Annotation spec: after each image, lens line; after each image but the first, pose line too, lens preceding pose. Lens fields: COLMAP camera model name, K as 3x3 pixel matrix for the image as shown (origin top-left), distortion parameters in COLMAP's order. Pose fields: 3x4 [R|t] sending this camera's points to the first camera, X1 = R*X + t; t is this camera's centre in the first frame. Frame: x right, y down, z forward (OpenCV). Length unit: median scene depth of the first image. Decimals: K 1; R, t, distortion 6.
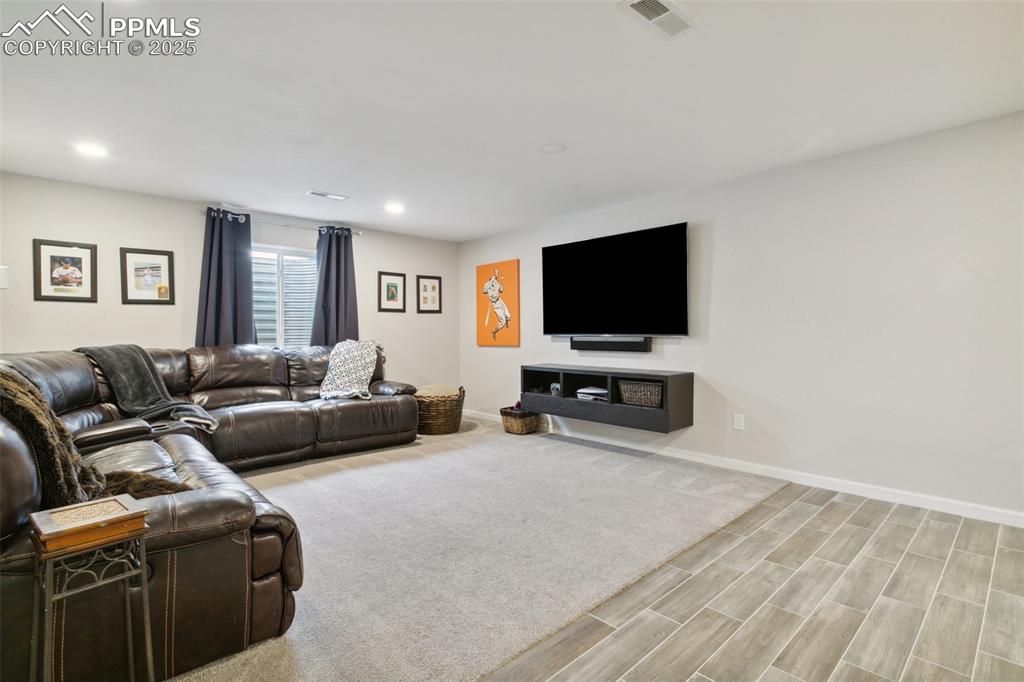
lens RADIAL K [[485.8, 0, 508.3], [0, 485.8, 333.6], [0, 0, 1]] dist [0.001383, -0.001065]
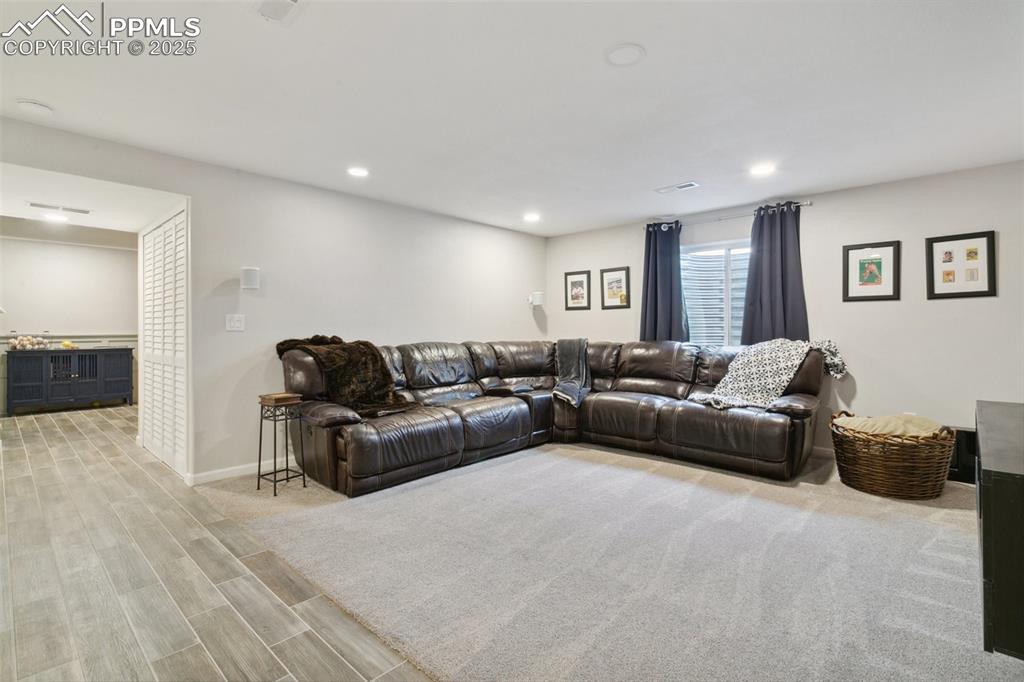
lens RADIAL K [[485.8, 0, 508.0], [0, 485.8, 334.0], [0, 0, 1]] dist [0.001383, -0.001065]
pose [[0.068057, 0.012403, -0.997604, 0.589686], [-0.002307, 0.999922, 0.012274, -0.006696], [0.997679, 0.001466, 0.068080, 0.626176]]
